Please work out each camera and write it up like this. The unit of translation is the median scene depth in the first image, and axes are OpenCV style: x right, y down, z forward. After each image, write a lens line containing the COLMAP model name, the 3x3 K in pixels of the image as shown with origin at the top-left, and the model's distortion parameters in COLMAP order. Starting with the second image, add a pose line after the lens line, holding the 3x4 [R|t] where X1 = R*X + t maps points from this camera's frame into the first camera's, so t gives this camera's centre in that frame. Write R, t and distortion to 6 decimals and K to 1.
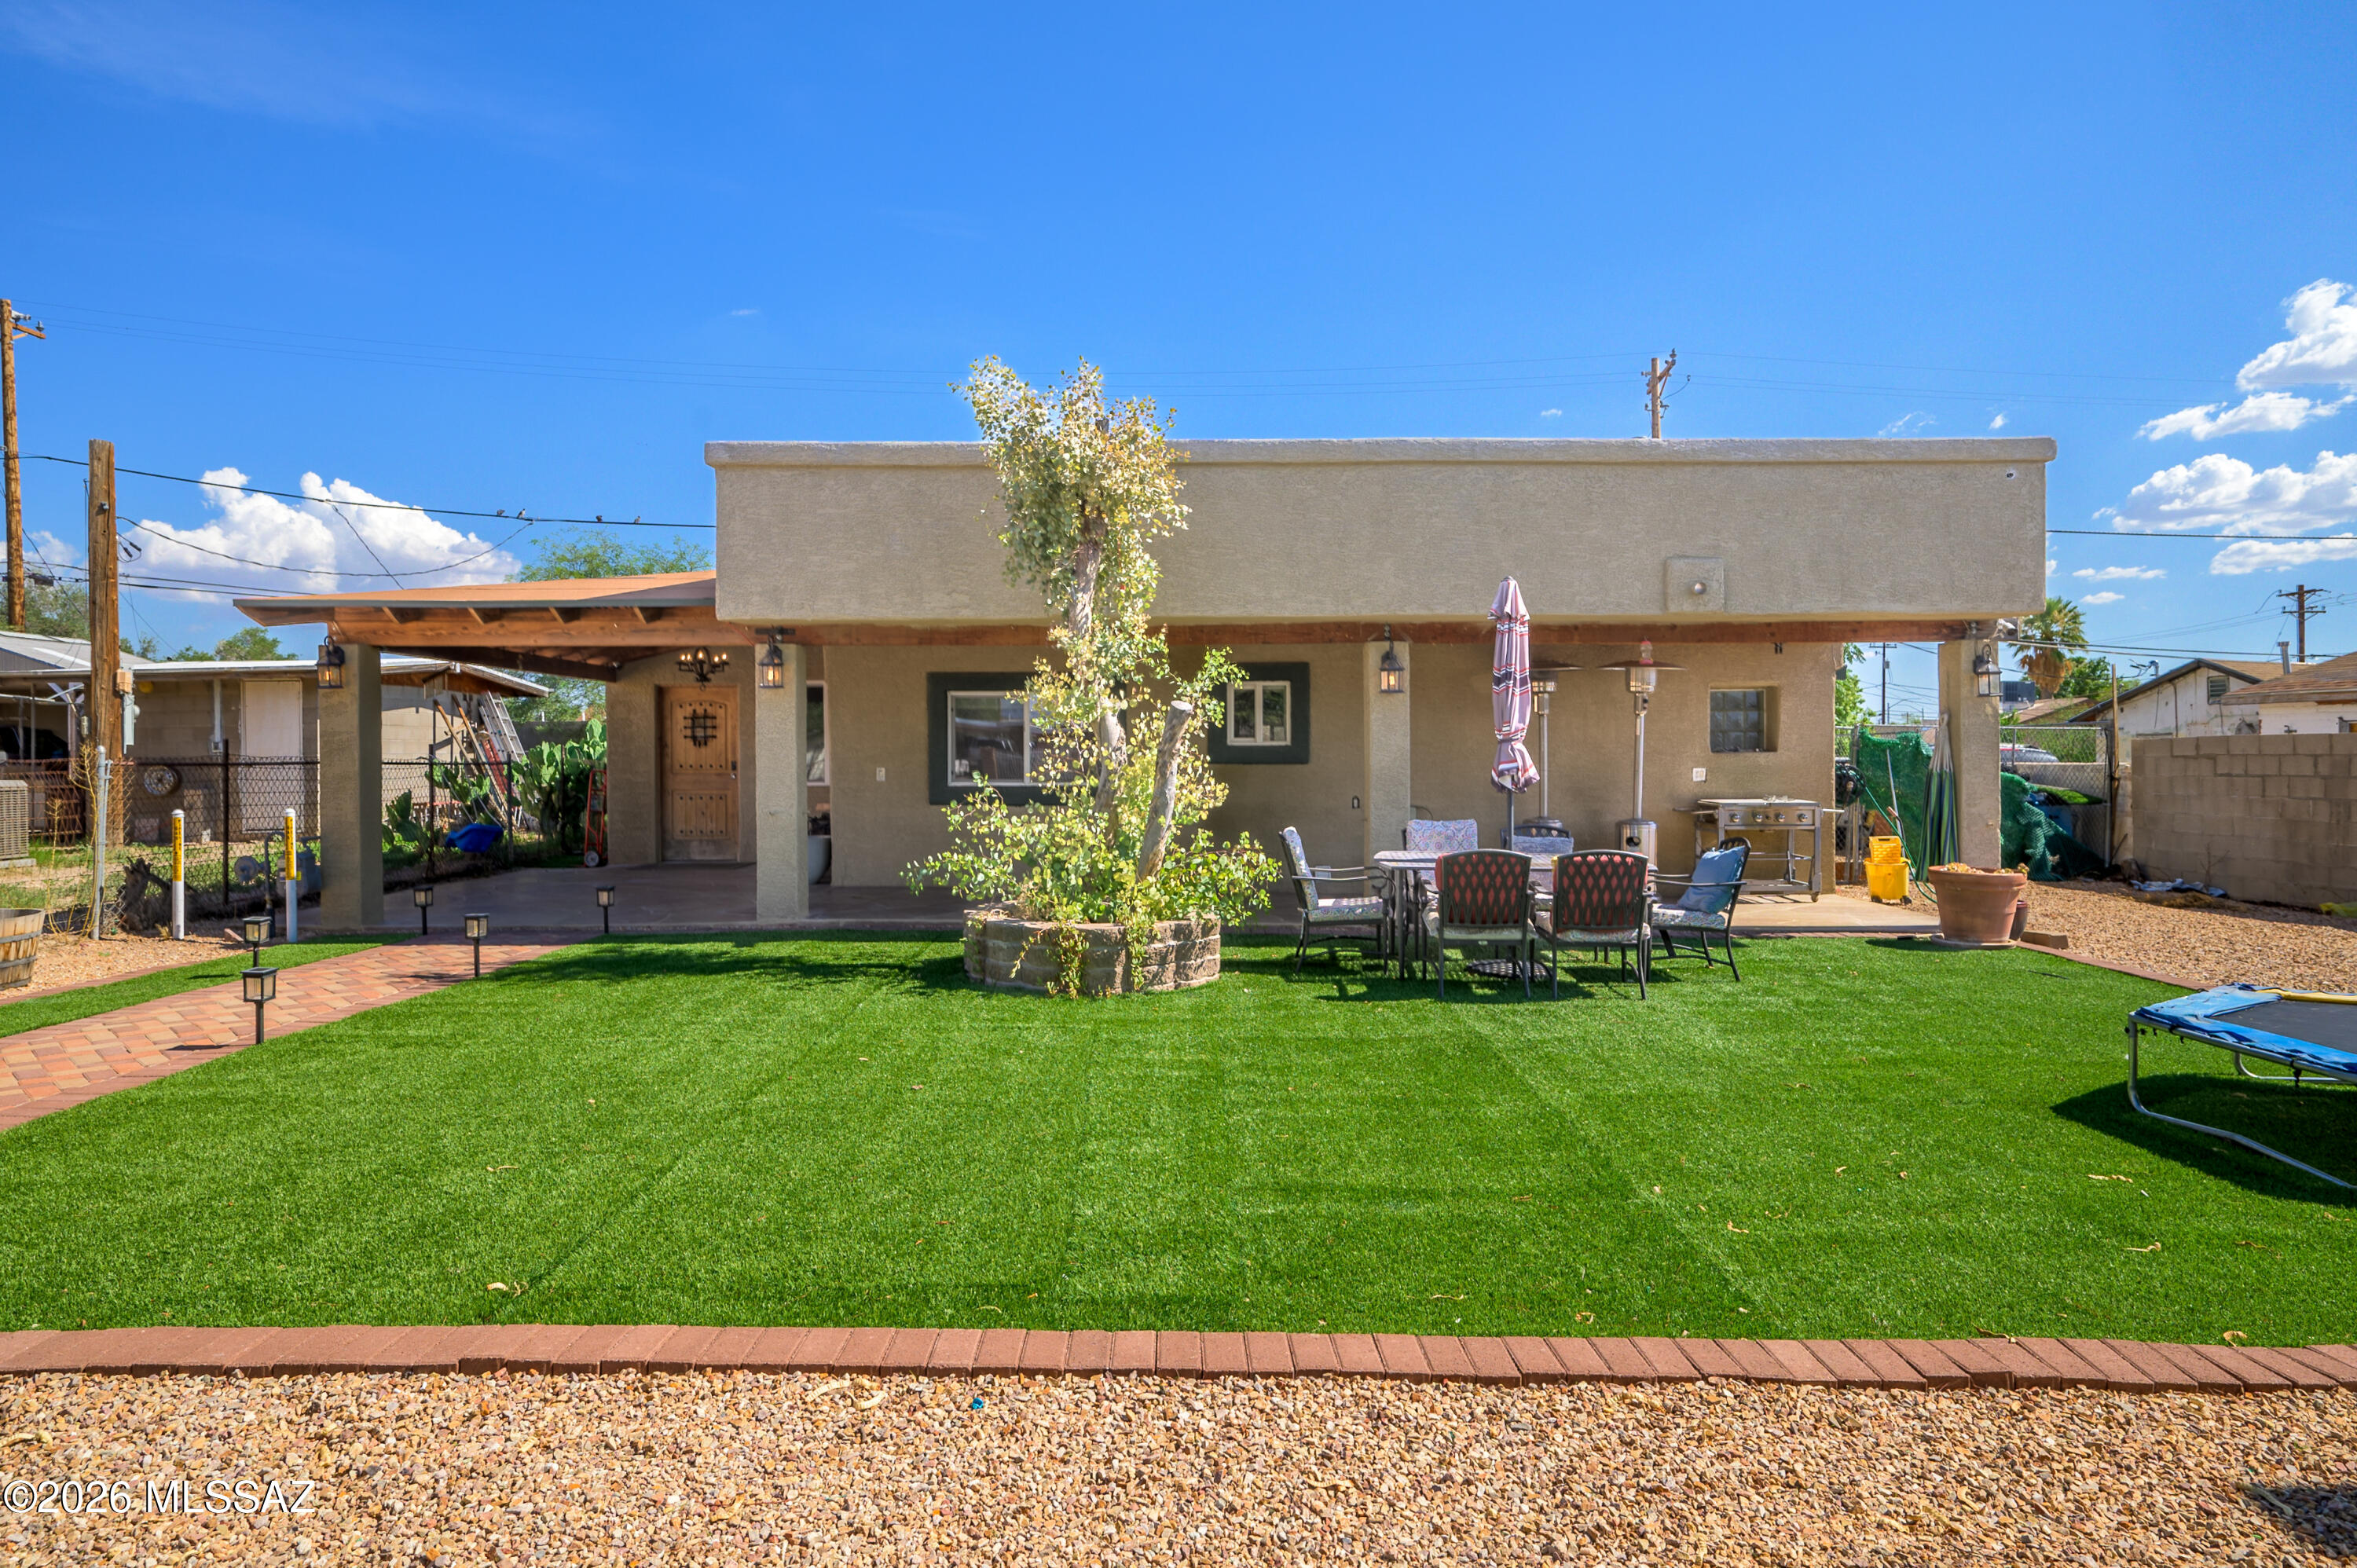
lens RADIAL K [[1343.0, 0, 1204.5], [0, 1343.0, 752.4], [0, 0, 1]] dist [-0.000115, -0.000073]
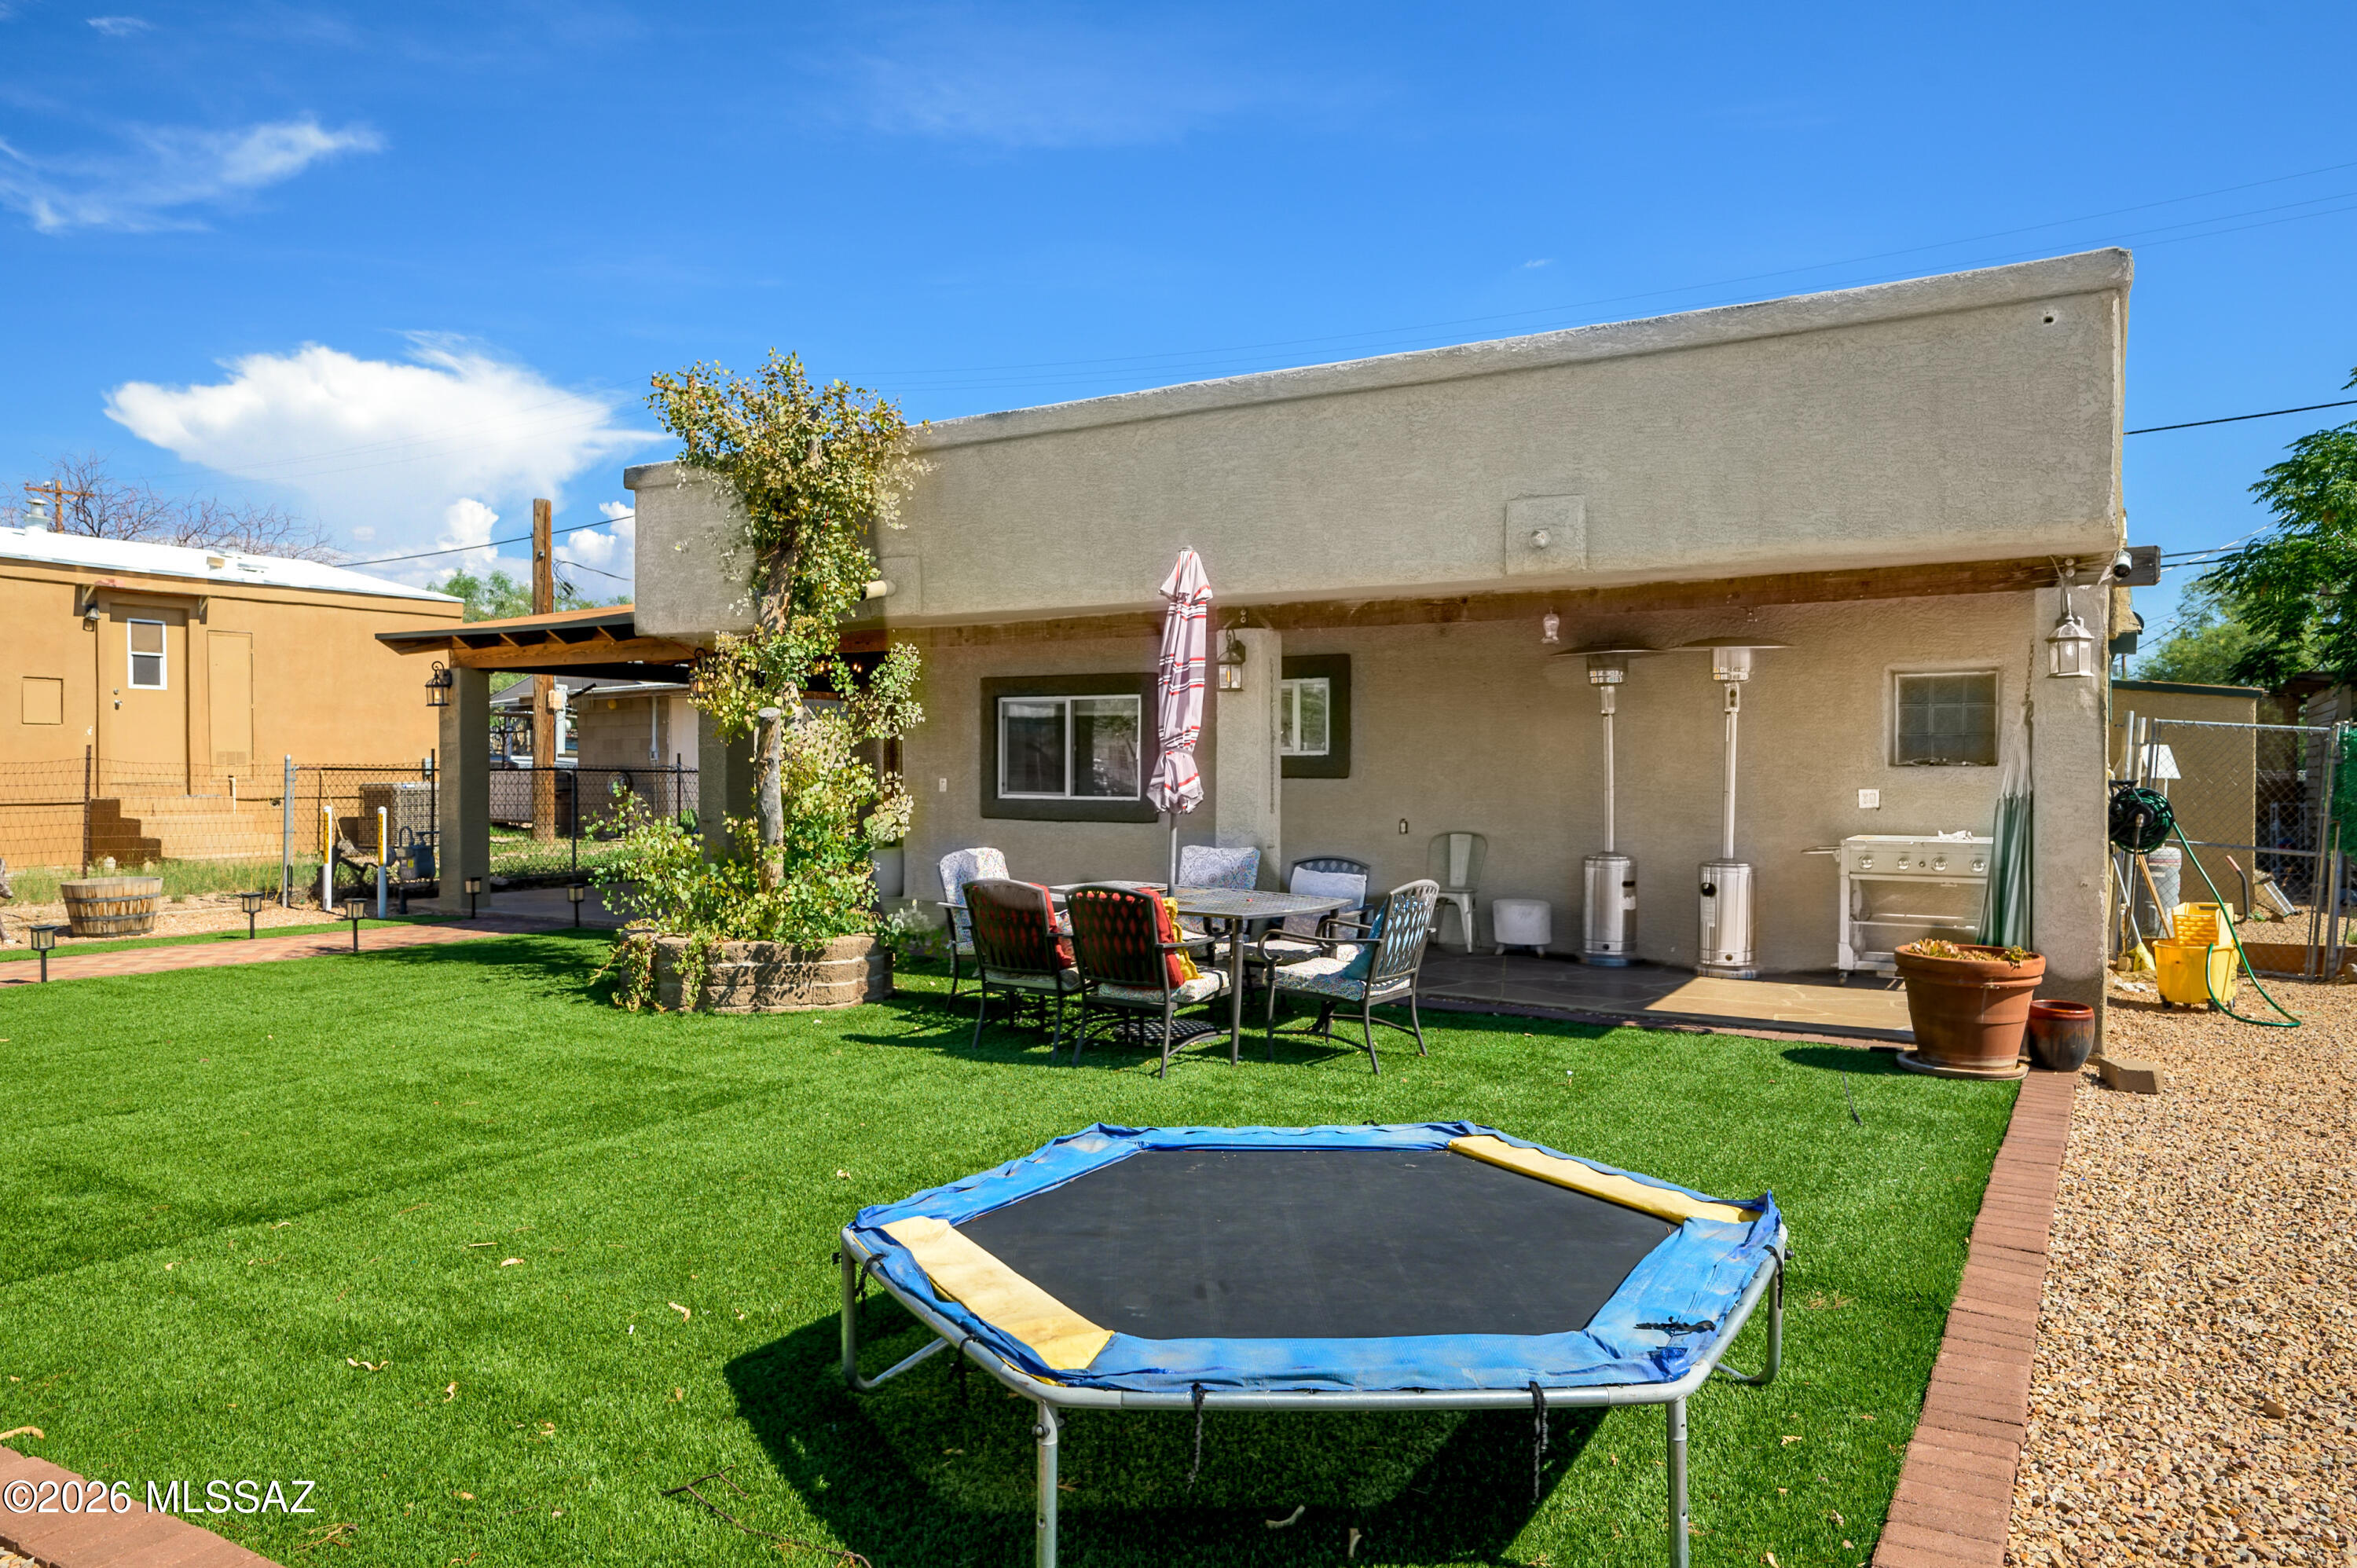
lens RADIAL K [[1566.6, 0, 1182.9], [0, 1566.6, 773.4], [0, 0, 1]] dist [0.003659, 0.004446]
pose [[0.851473, 0.007310, -0.524348, 0.612734], [-0.003927, 0.999964, 0.007564, -0.001178], [0.524384, -0.004381, 0.851471, 0.167063]]
